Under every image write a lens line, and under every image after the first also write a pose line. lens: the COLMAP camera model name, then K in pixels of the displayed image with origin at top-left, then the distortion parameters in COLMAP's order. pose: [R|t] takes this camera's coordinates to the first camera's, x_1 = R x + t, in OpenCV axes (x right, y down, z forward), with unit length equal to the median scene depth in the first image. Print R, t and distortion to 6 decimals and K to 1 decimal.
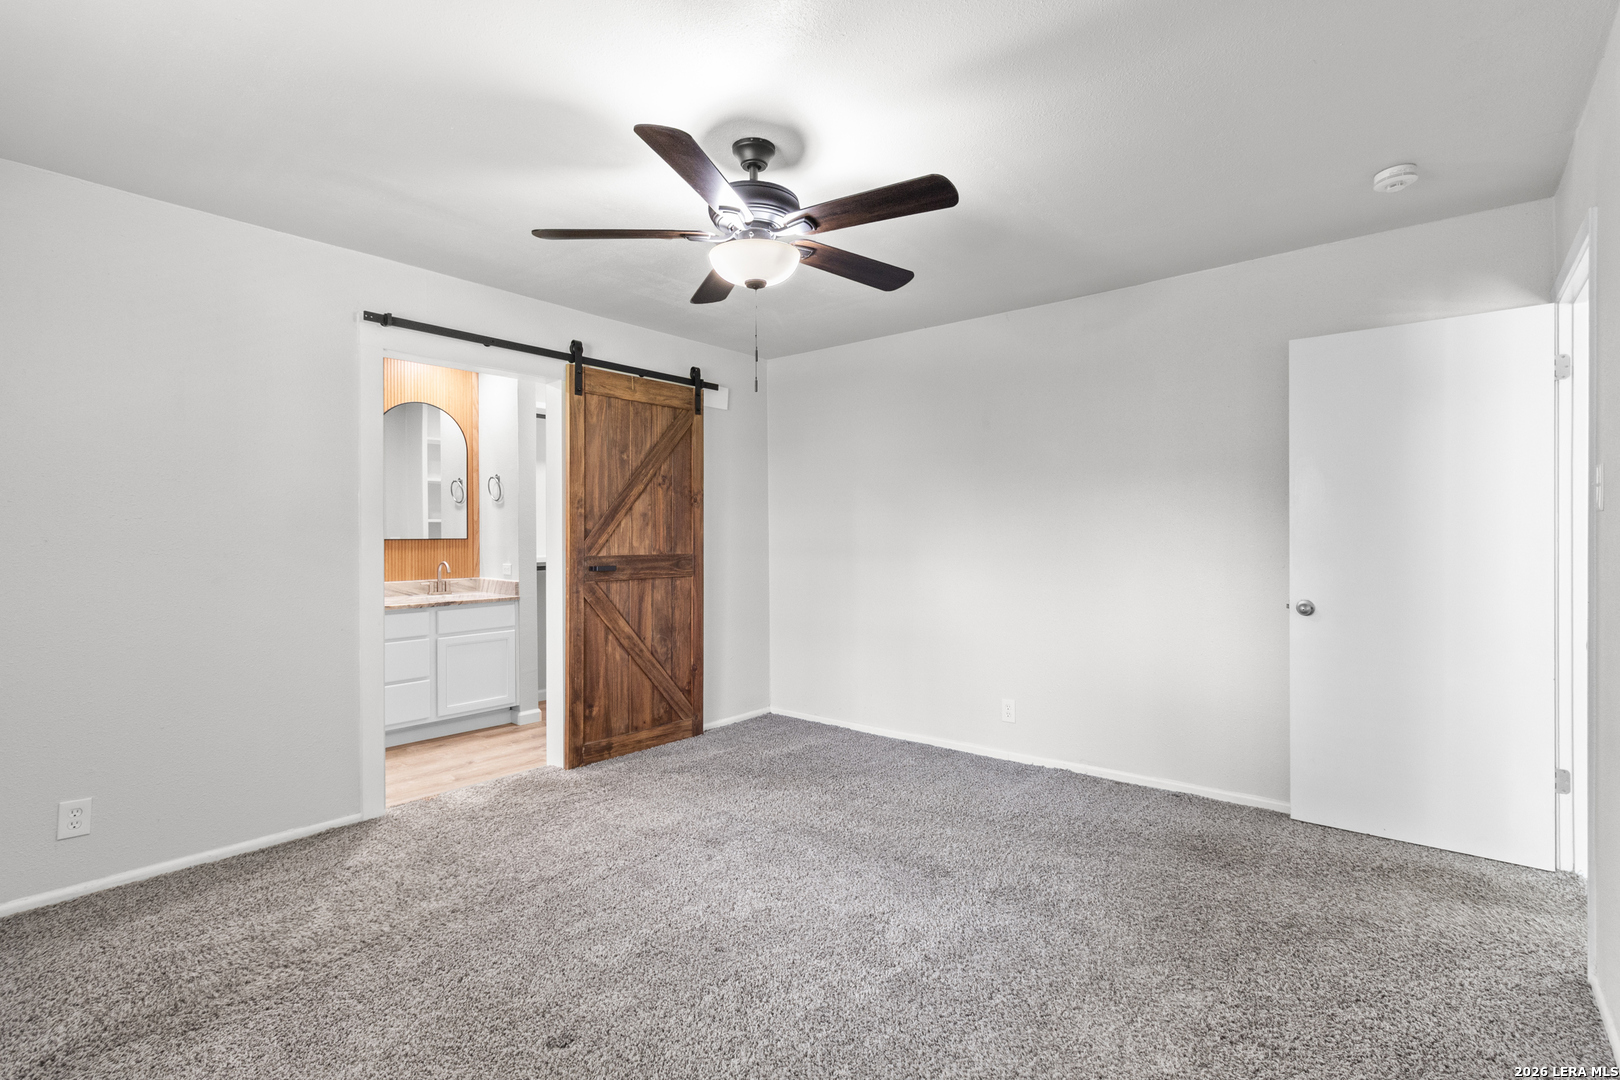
lens RADIAL K [[762.8, 0, 830.7], [0, 762.8, 533.4], [0, 0, 1]] dist [0.002408, -0.000619]
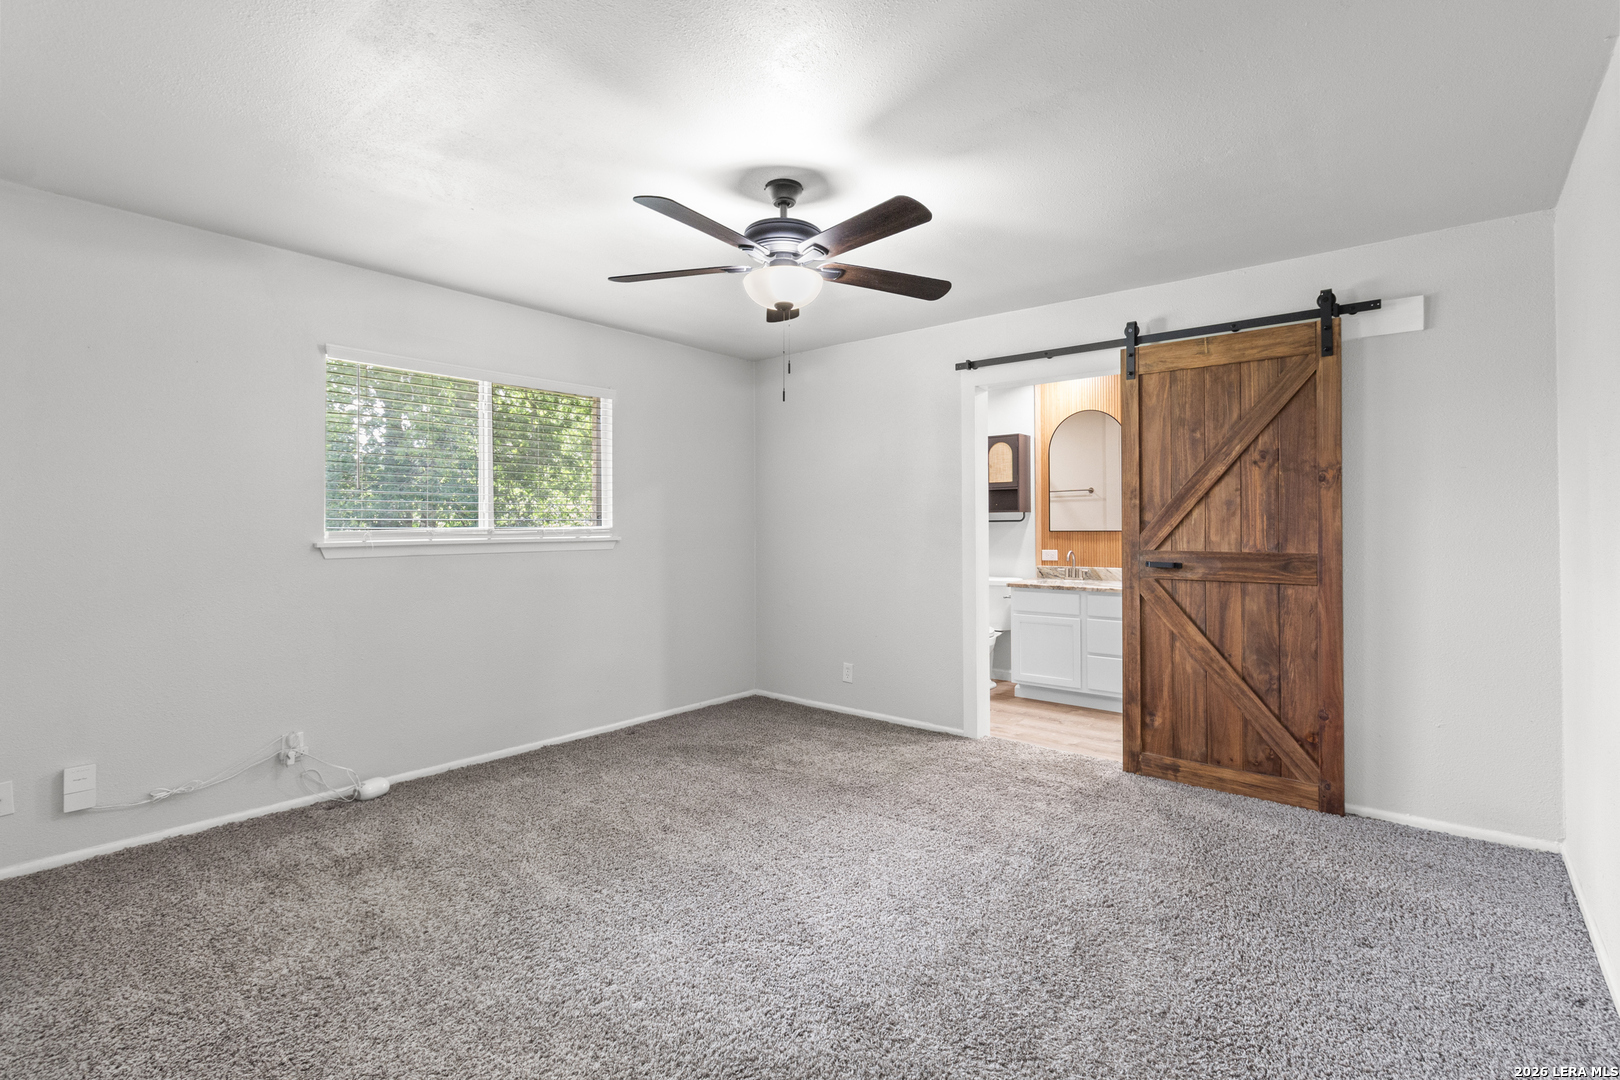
lens RADIAL K [[762.8, 0, 830.7], [0, 762.8, 533.4], [0, 0, 1]] dist [0.002408, -0.000619]
pose [[-0.003846, 0.002207, -0.999990, 0.576718], [-0.004478, 0.999988, 0.002224, 0.008613], [0.999983, 0.004486, -0.003836, 0.590842]]
